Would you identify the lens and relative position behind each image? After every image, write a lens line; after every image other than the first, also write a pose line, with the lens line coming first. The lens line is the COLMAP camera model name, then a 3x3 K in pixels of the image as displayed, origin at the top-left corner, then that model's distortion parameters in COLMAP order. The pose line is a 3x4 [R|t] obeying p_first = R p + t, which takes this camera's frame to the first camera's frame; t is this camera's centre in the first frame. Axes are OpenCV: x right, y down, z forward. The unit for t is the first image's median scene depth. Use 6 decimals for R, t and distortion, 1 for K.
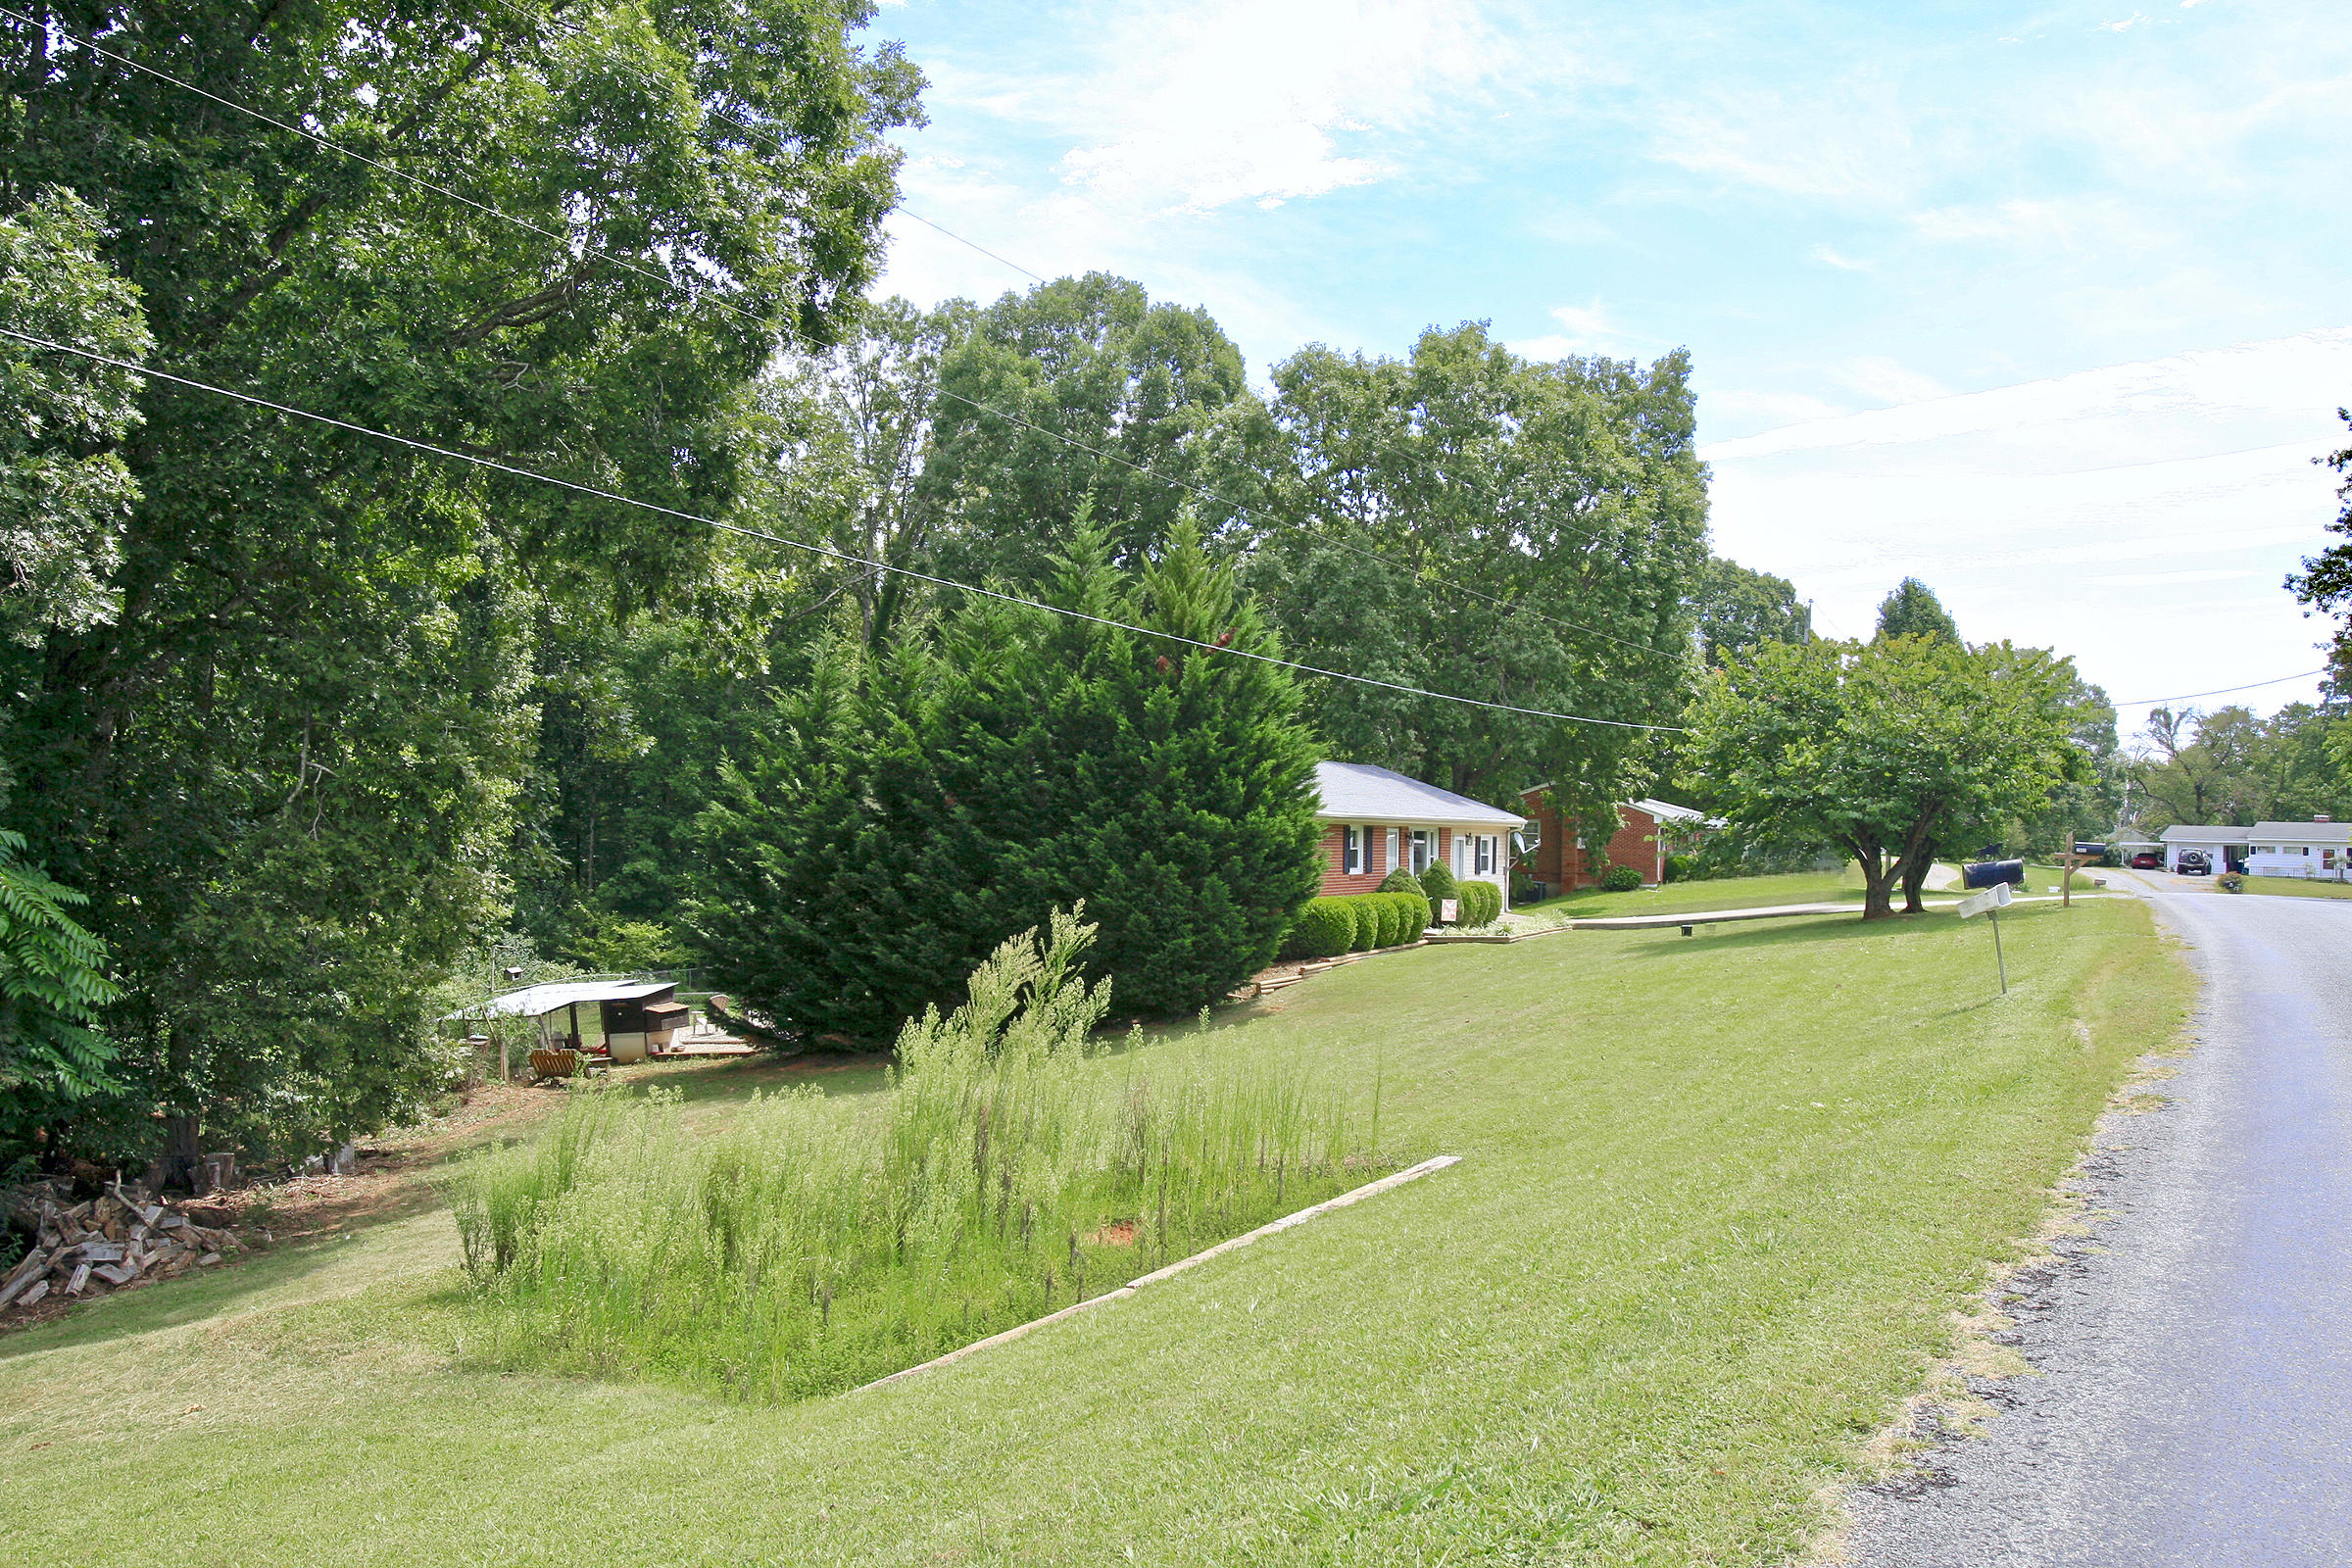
lens RADIAL K [[1918.1, 0, 1176.0], [0, 1918.1, 784.0], [0, 0, 1]] dist [-0.042127, 0.005110]
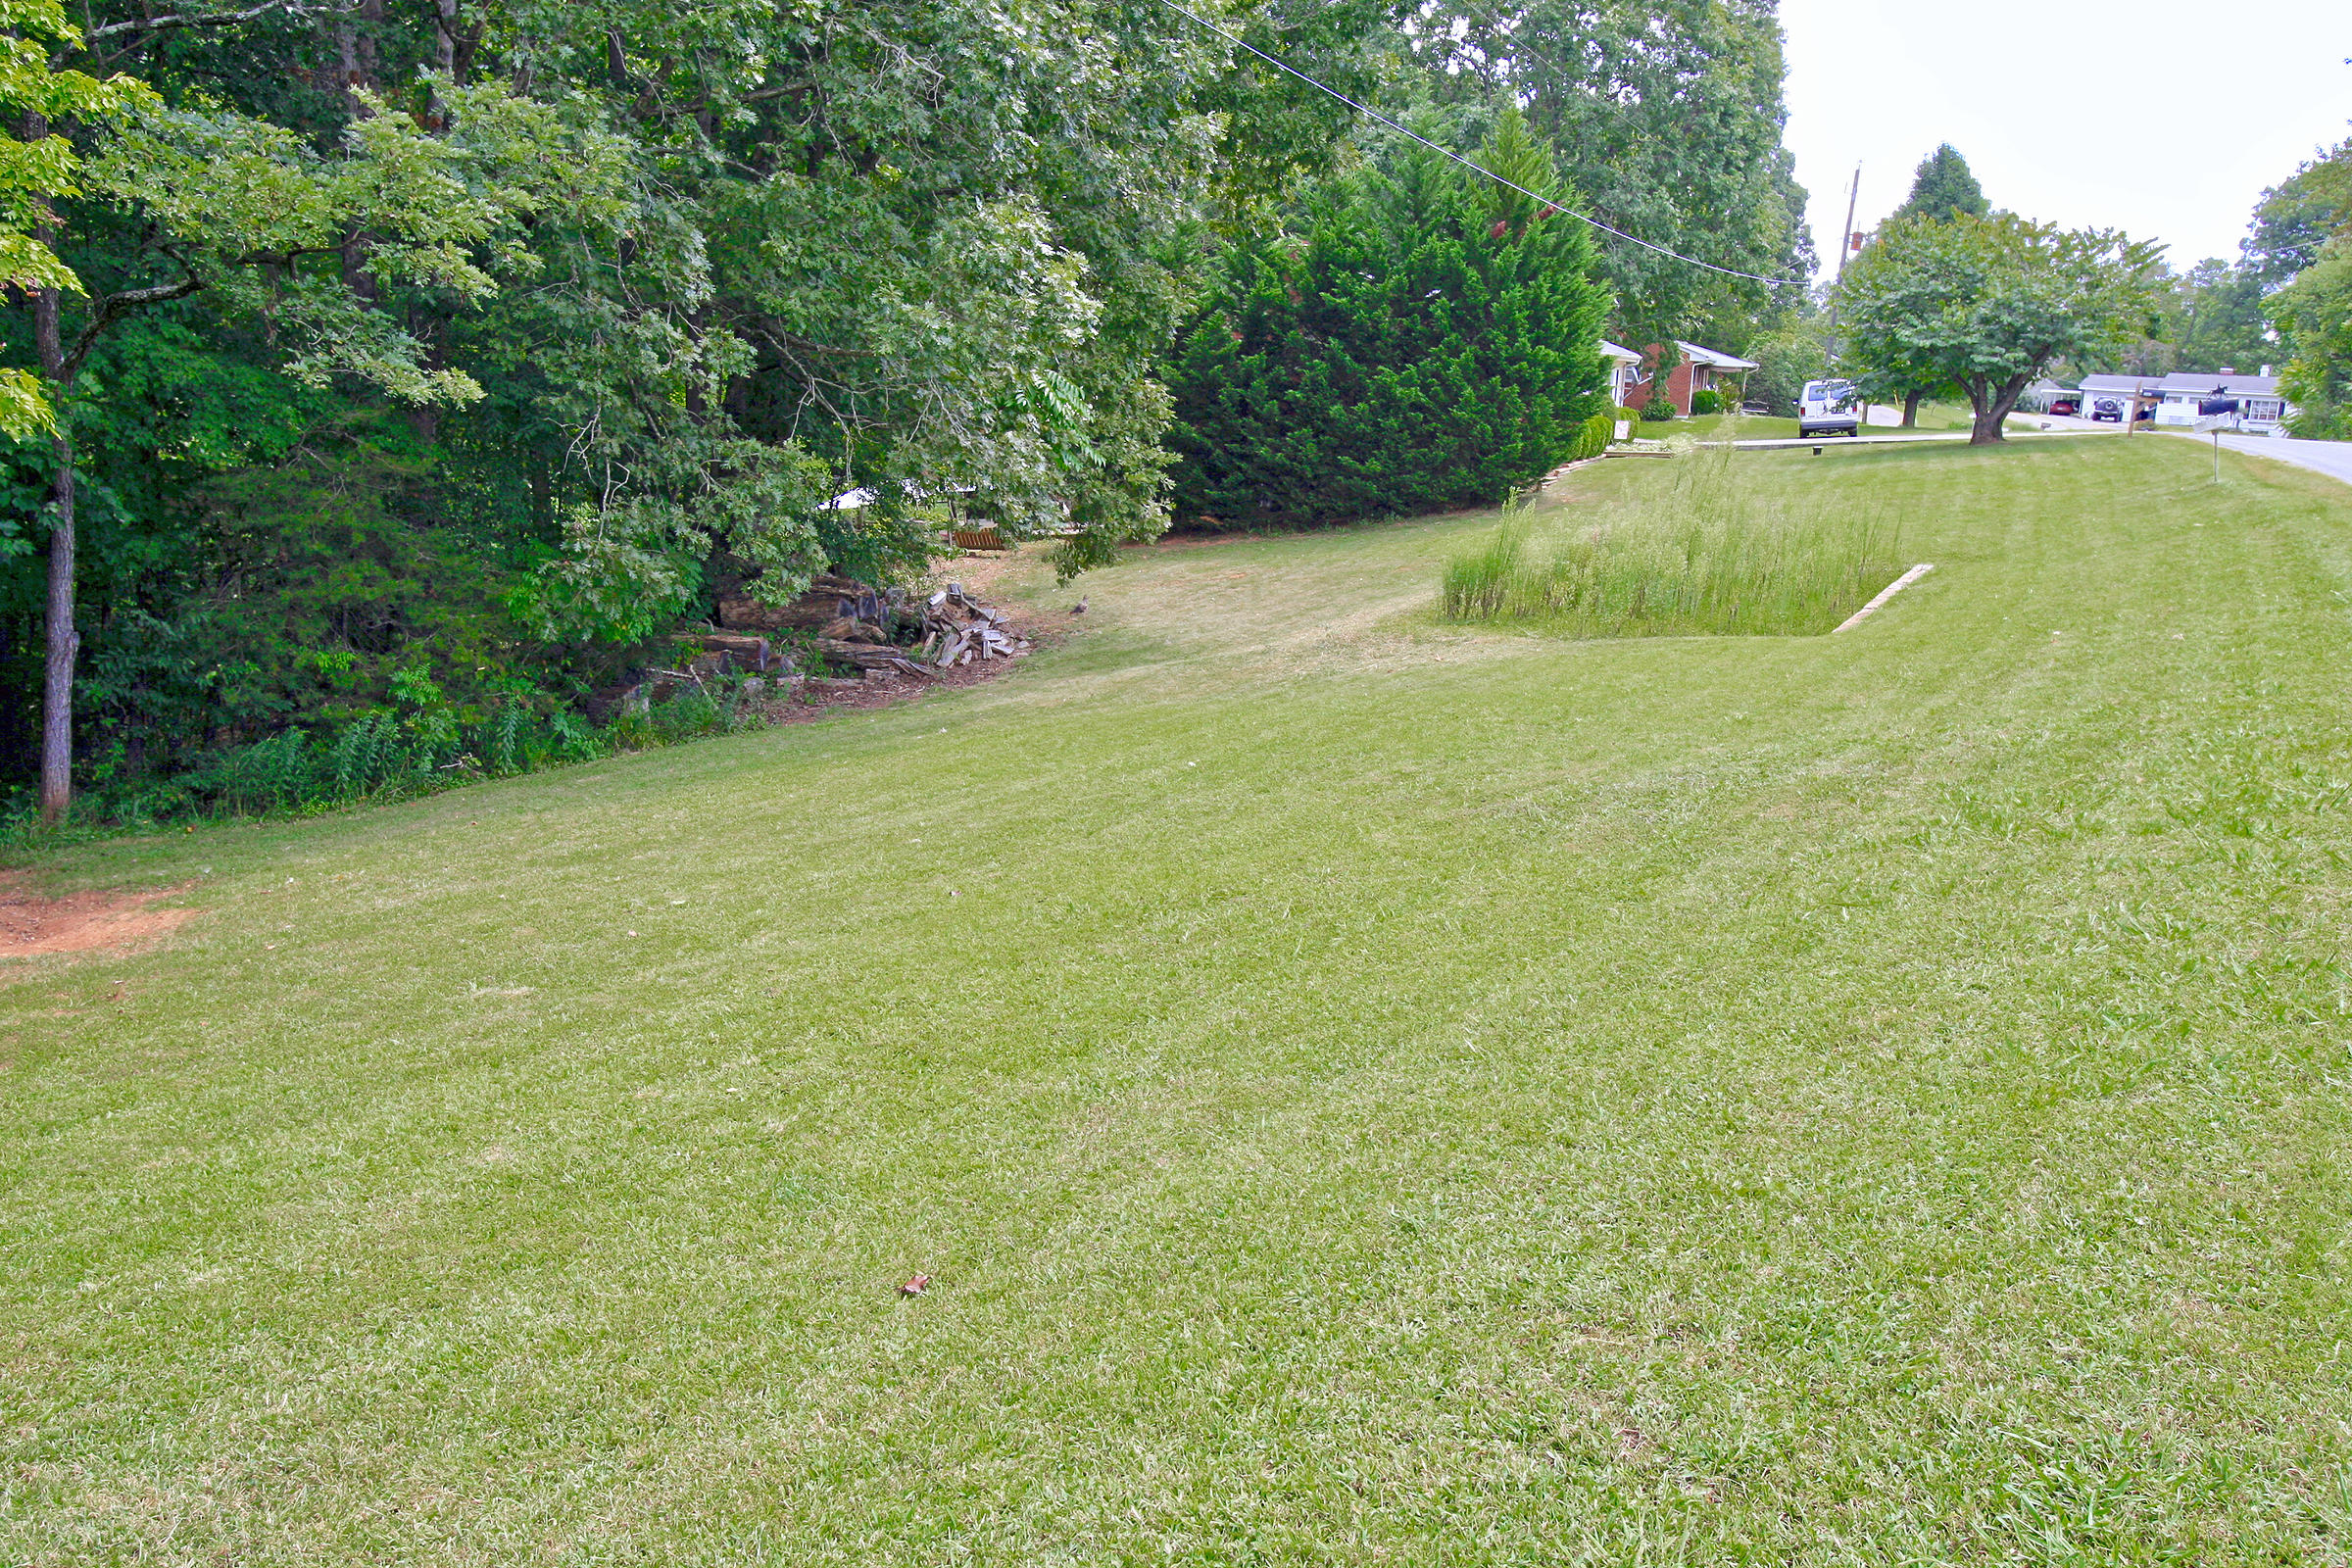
lens RADIAL K [[1918.1, 0, 1176.0], [0, 1918.1, 784.0], [0, 0, 1]] dist [-0.042127, 0.005110]
pose [[0.997955, 0.004938, 0.063722, -0.270476], [-0.020172, 0.970383, 0.240727, -0.004024], [-0.060646, -0.241520, 0.968499, -0.275621]]
